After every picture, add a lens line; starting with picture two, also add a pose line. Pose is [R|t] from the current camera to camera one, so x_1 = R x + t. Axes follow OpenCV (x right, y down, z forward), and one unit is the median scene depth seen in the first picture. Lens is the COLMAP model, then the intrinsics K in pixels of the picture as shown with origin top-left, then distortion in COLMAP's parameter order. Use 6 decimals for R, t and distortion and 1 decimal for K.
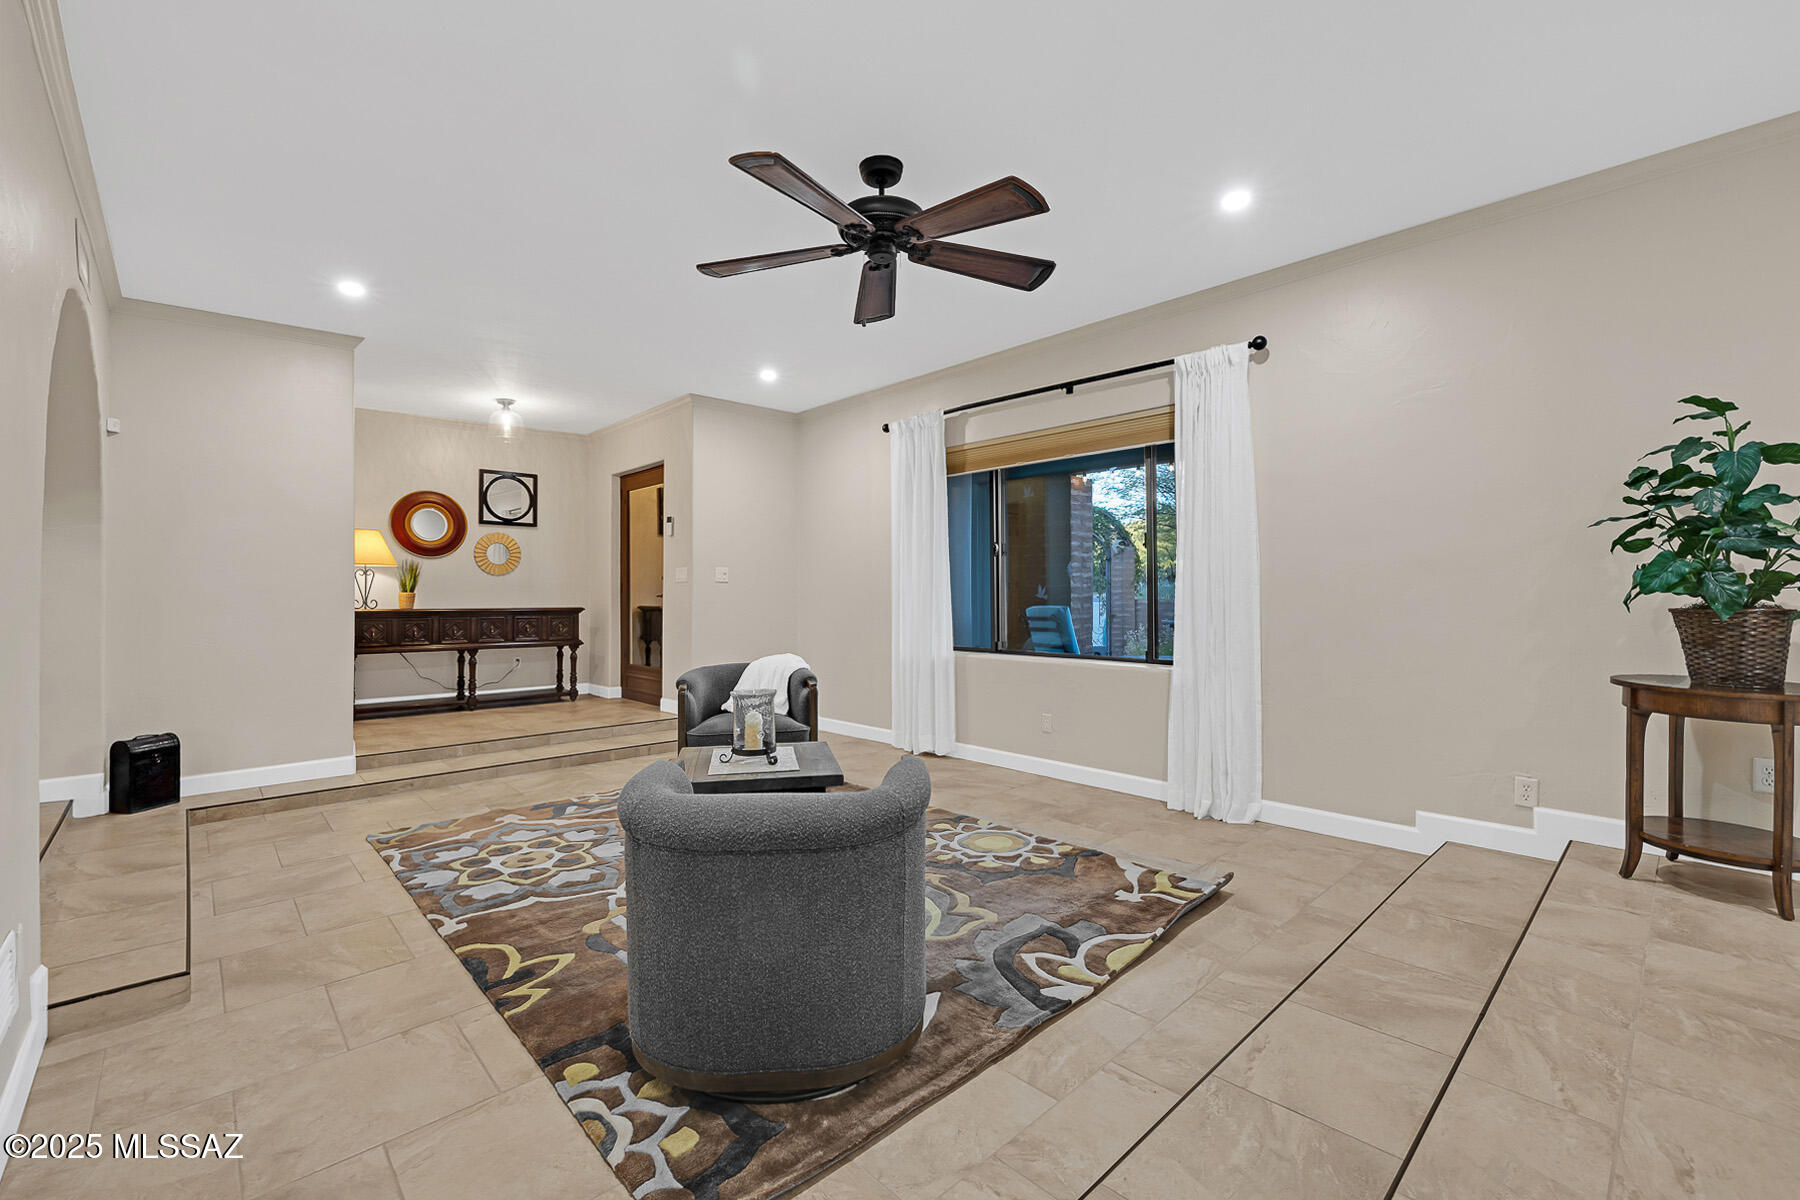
lens RADIAL K [[810.4, 0, 880.0], [0, 810.4, 588.7], [0, 0, 1]] dist [-0.000551, -0.000062]
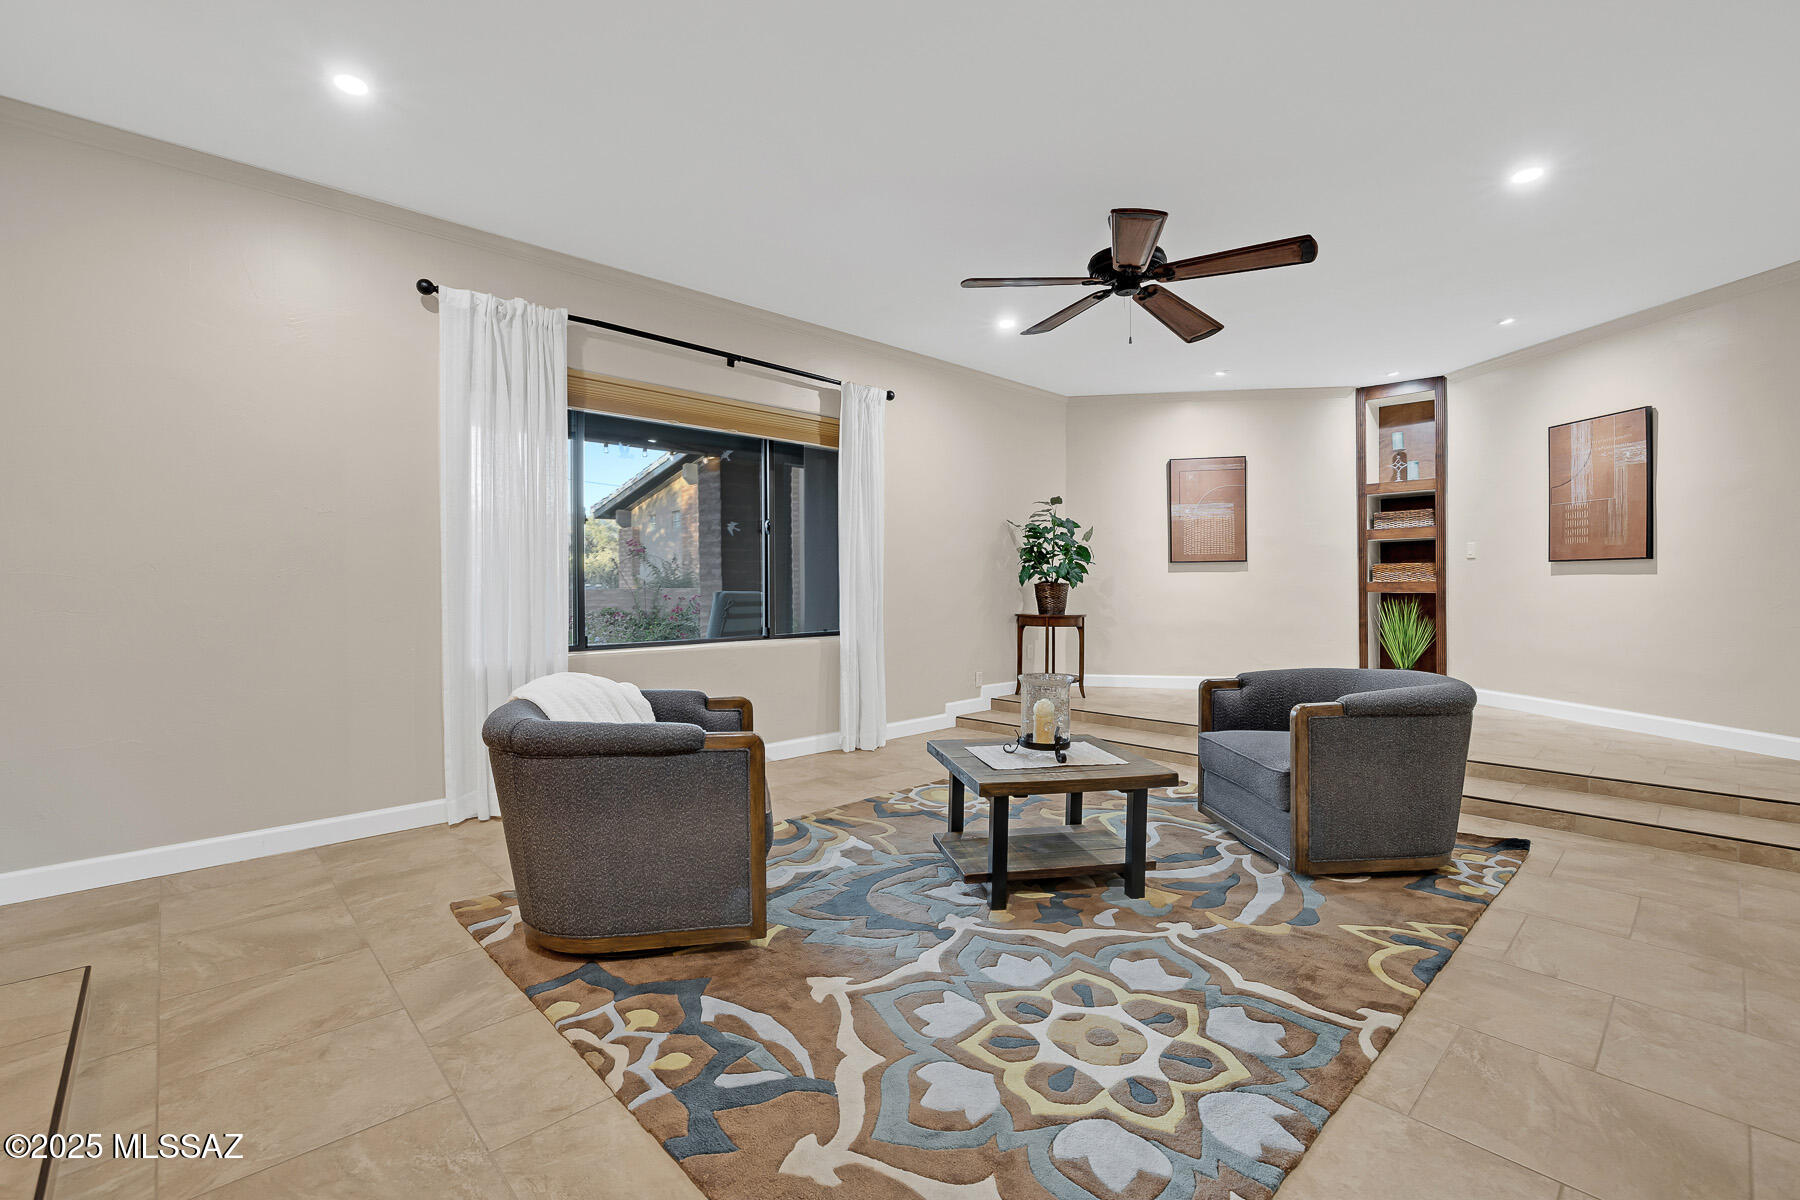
lens RADIAL K [[759.2, 0, 906.8], [0, 759.2, 591.8], [0, 0, 1]] dist [0.000754, 0.000163]
pose [[-0.037071, -0.004036, 0.999304, -0.947548], [-0.003354, 0.999987, 0.003914, 0.031756], [-0.999307, -0.003206, -0.037084, 1.156177]]
